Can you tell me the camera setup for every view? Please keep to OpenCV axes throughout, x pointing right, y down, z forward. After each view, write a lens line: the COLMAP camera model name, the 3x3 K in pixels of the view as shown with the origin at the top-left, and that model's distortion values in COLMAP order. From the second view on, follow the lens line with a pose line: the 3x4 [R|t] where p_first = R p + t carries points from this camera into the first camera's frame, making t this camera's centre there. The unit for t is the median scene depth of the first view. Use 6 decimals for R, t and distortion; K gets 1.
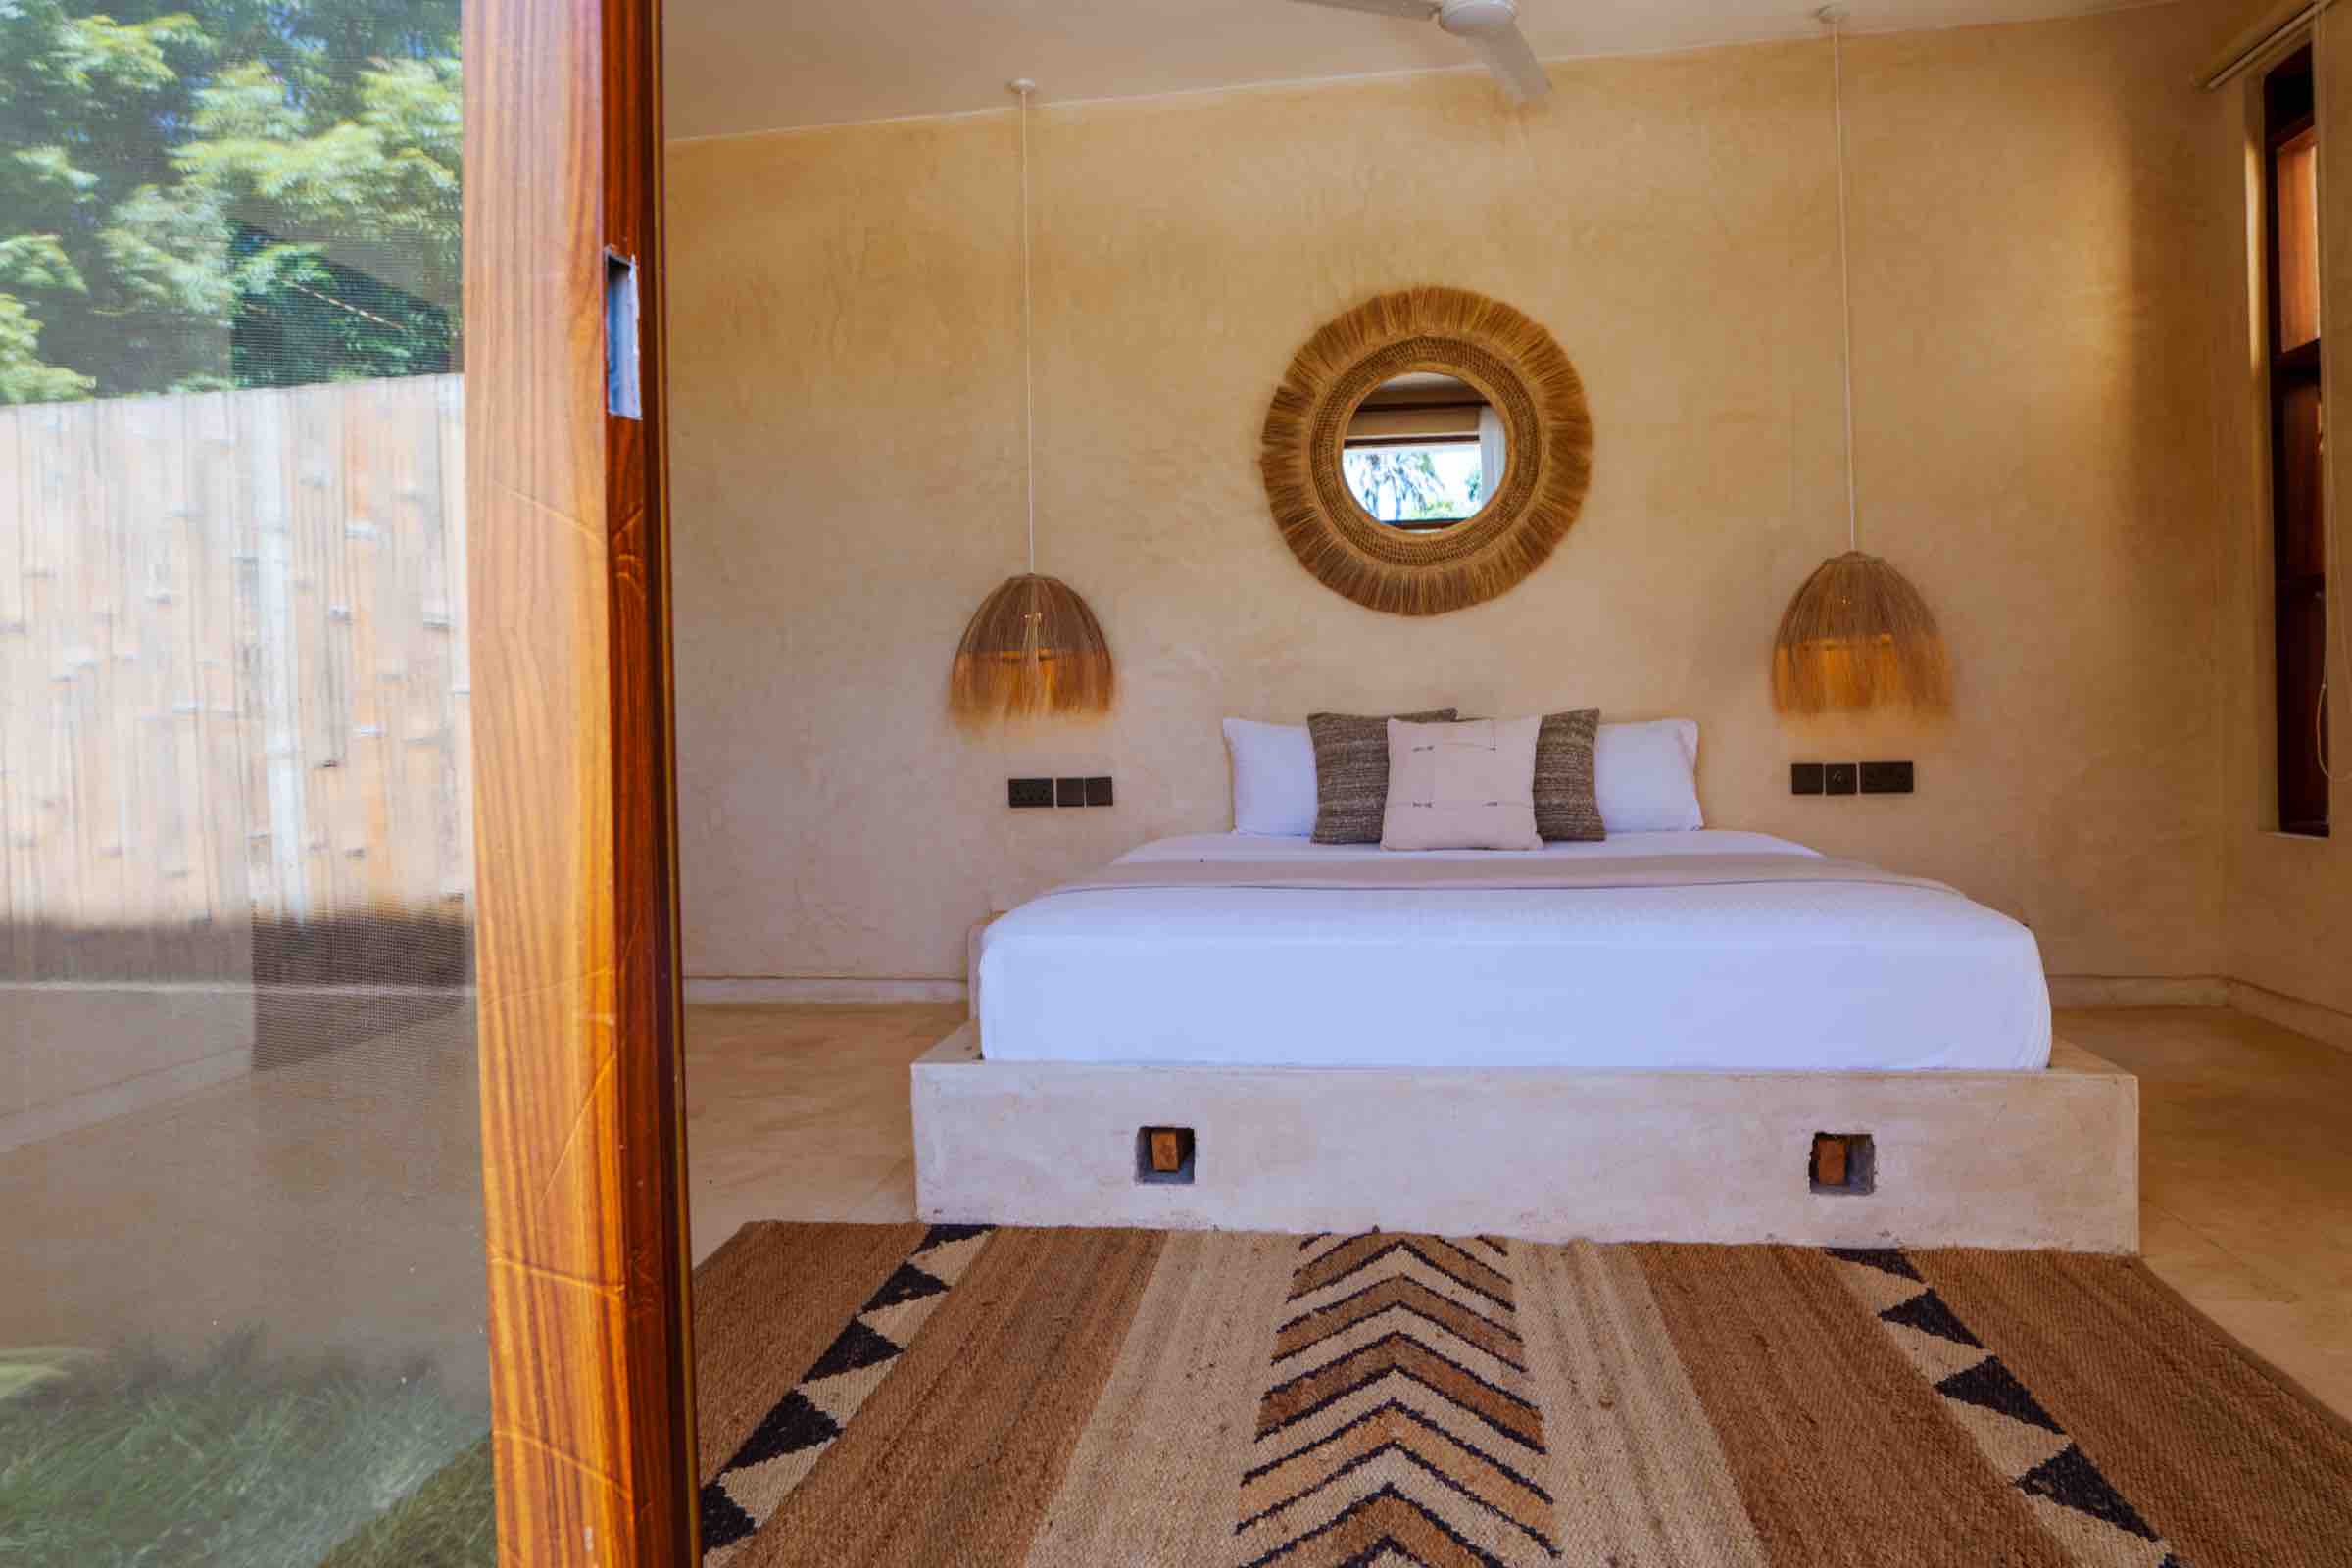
lens RADIAL K [[1393.2, 0, 1186.2], [0, 1393.2, 728.4], [0, 0, 1]] dist [-0.017621, -0.003947]
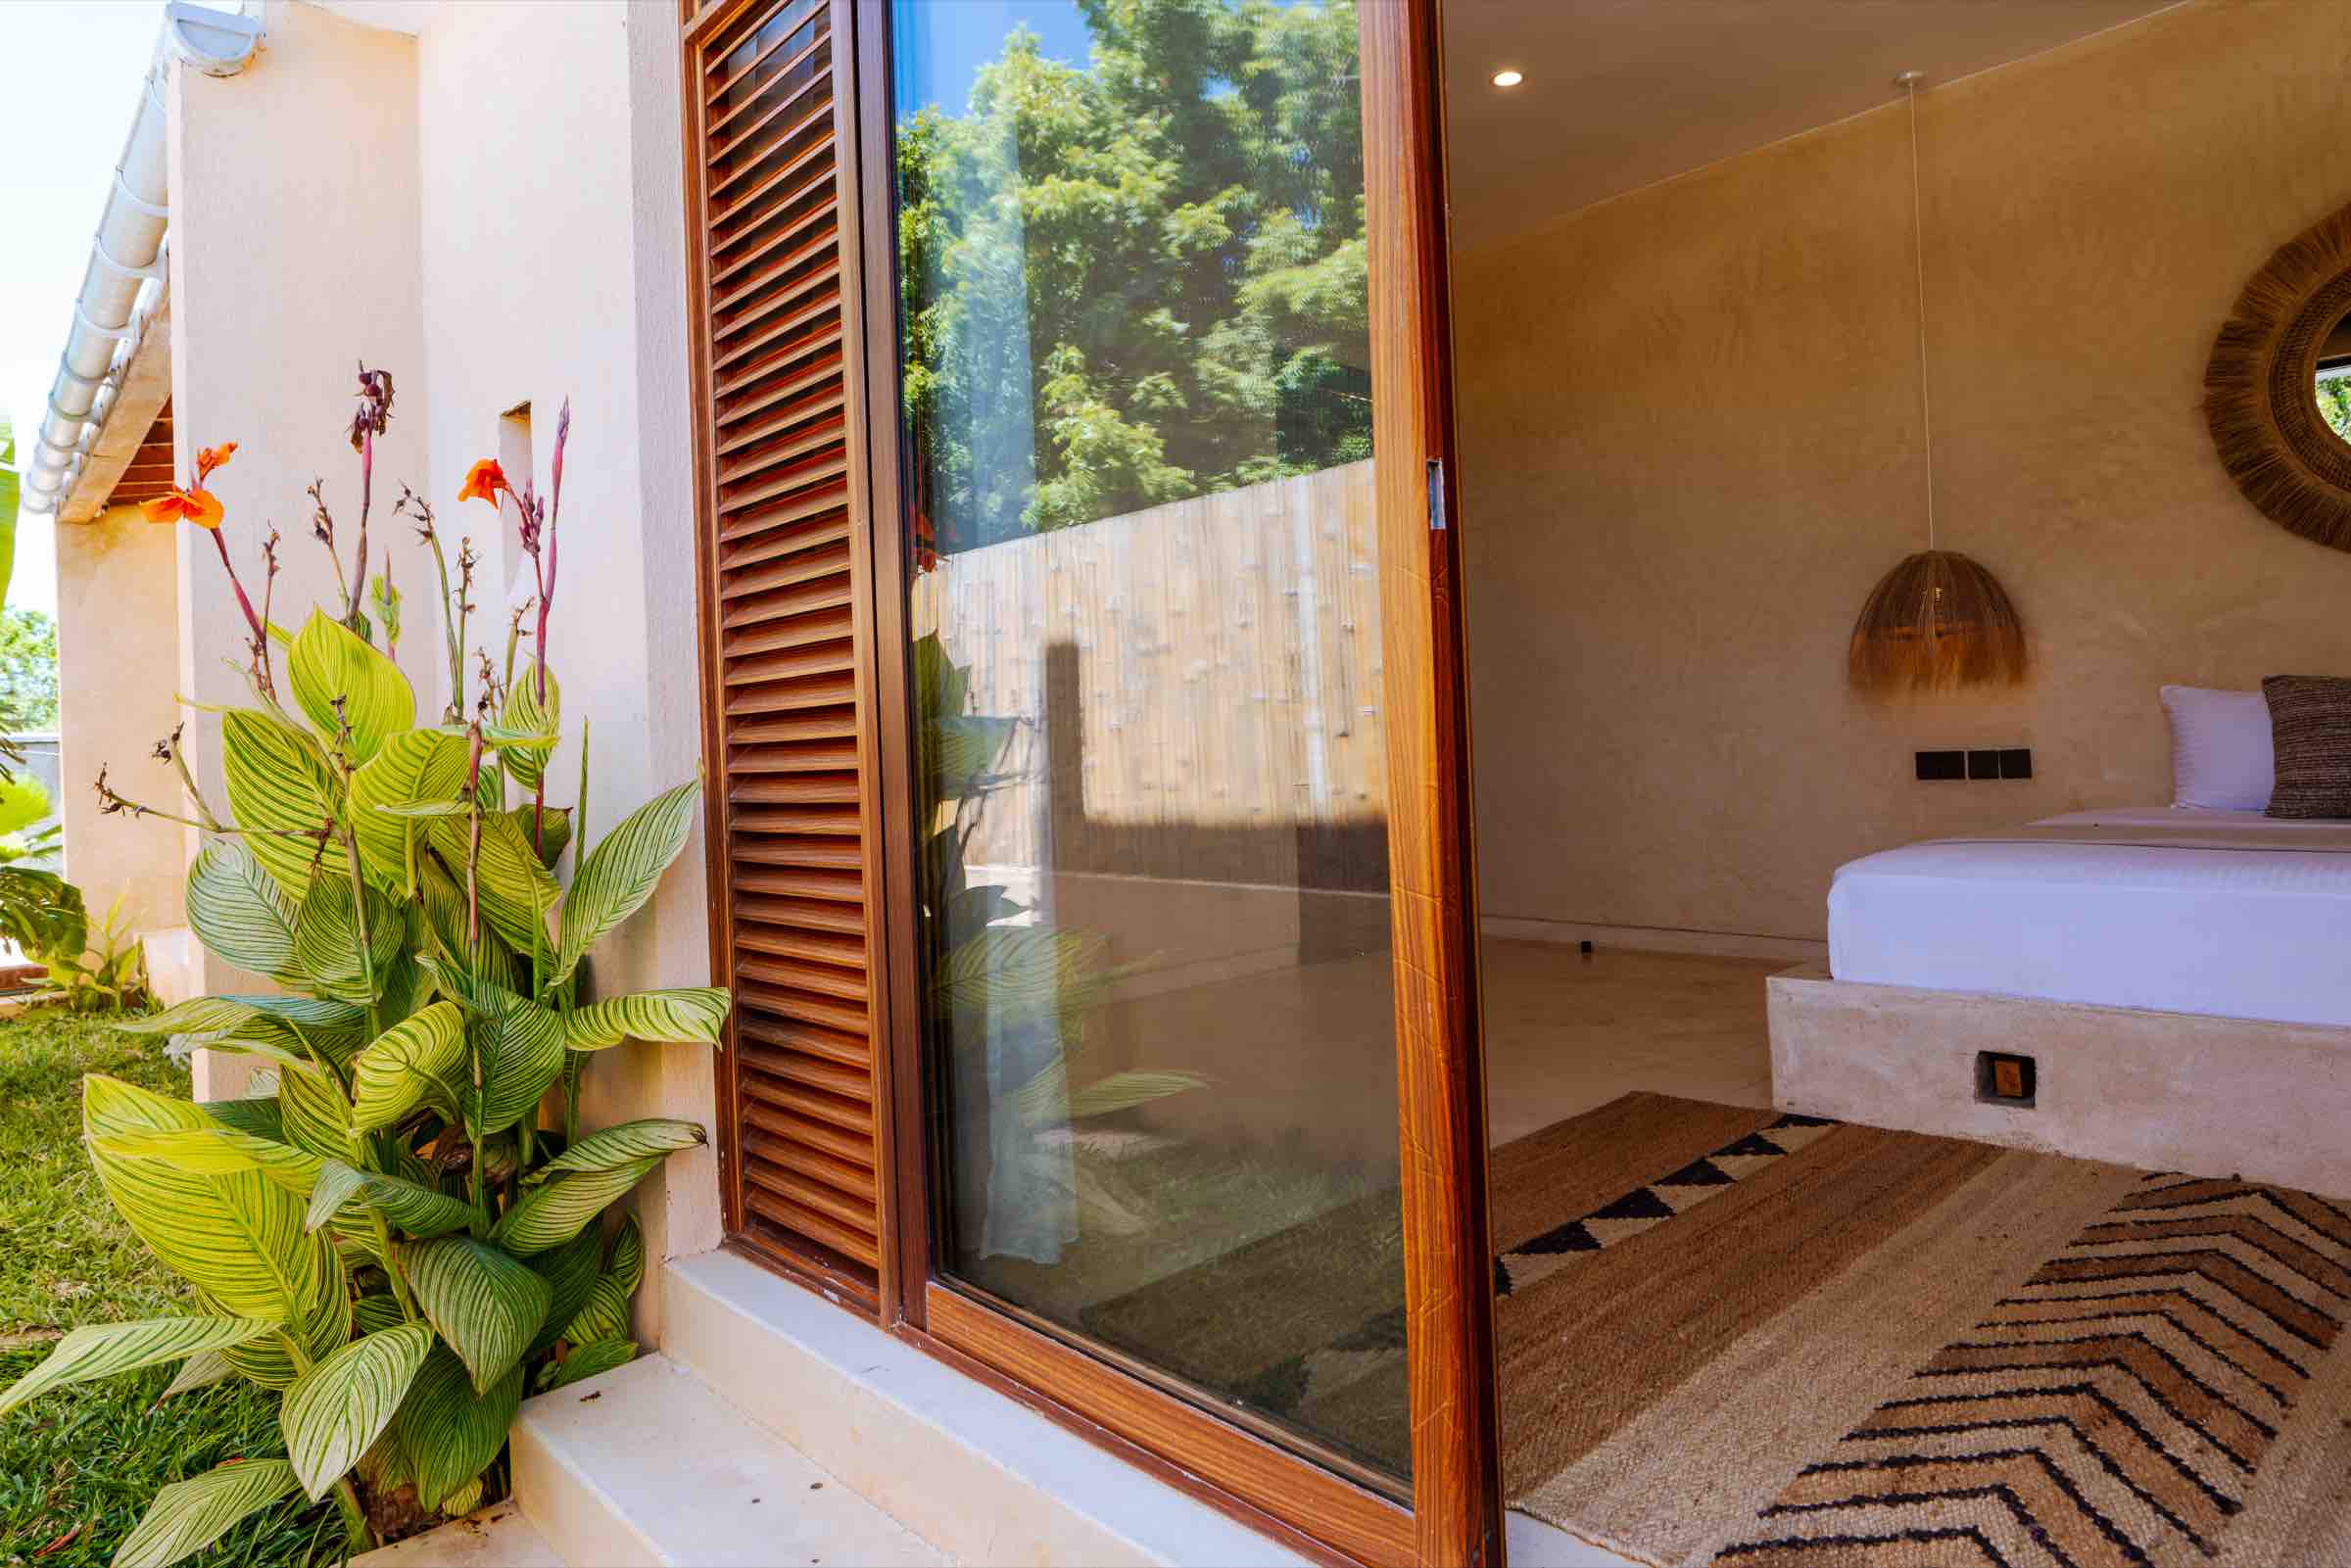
lens RADIAL K [[1392.4, 0, 1185.7], [0, 1392.4, 728.4], [0, 0, 1]] dist [-0.017621, -0.003947]
pose [[0.783077, -0.014700, -0.621751, 0.139271], [0.016304, 0.999862, -0.003106, 0.021657], [0.621711, -0.007705, 0.783209, -0.214508]]
